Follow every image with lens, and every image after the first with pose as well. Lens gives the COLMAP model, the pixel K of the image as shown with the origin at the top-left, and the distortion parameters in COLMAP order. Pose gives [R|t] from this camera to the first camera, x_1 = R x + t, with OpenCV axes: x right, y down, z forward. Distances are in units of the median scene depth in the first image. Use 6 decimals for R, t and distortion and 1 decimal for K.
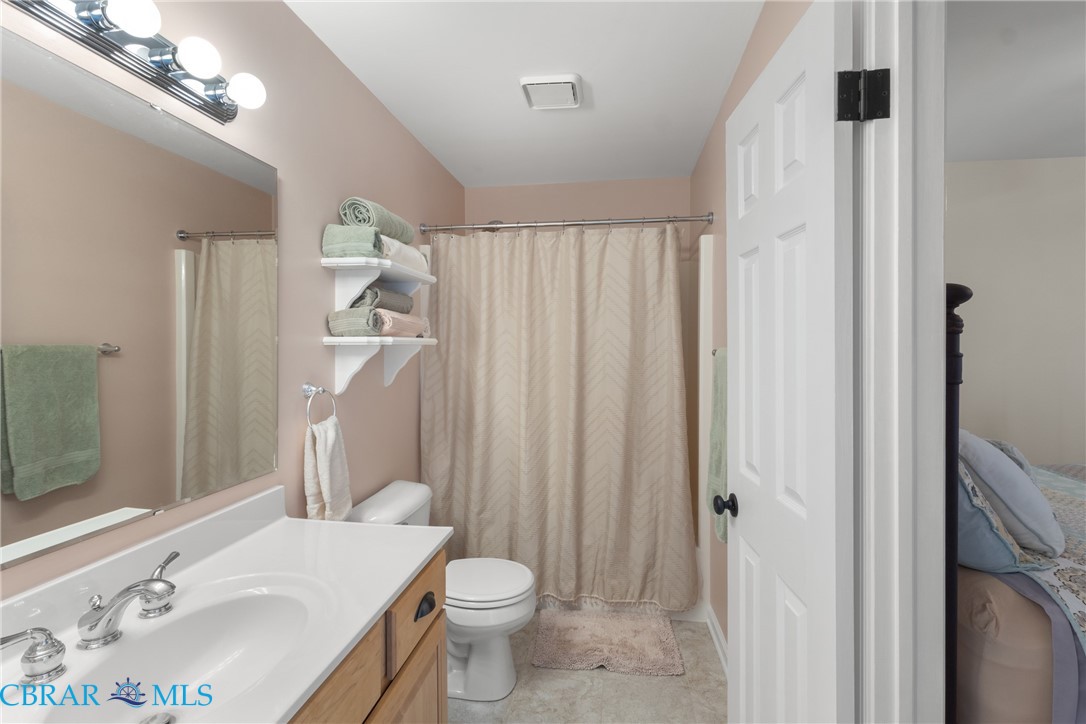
lens RADIAL K [[514.4, 0, 546.4], [0, 514.4, 351.5], [0, 0, 1]] dist [0.005011, 0.001229]
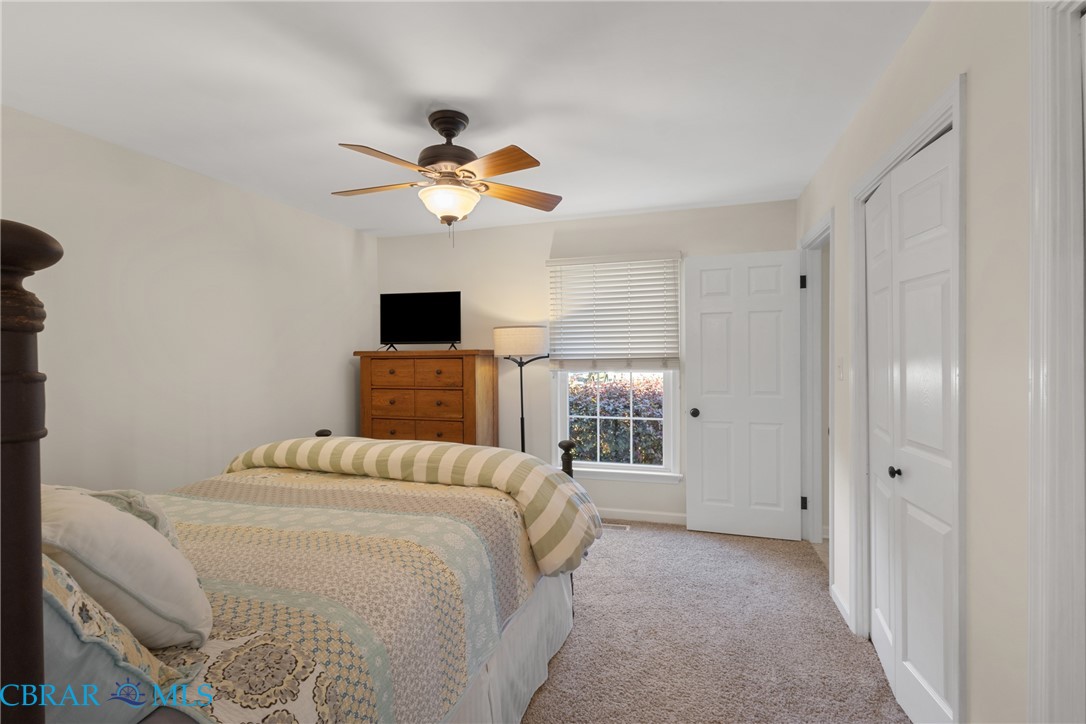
lens RADIAL K [[514.4, 0, 548.2], [0, 514.4, 360.1], [0, 0, 1]] dist [0.005011, 0.001229]
pose [[0.162408, -0.017576, 0.986567, 0.356318], [0.019763, 0.999699, 0.014556, -0.005966], [-0.986526, 0.017133, 0.162706, 0.402287]]
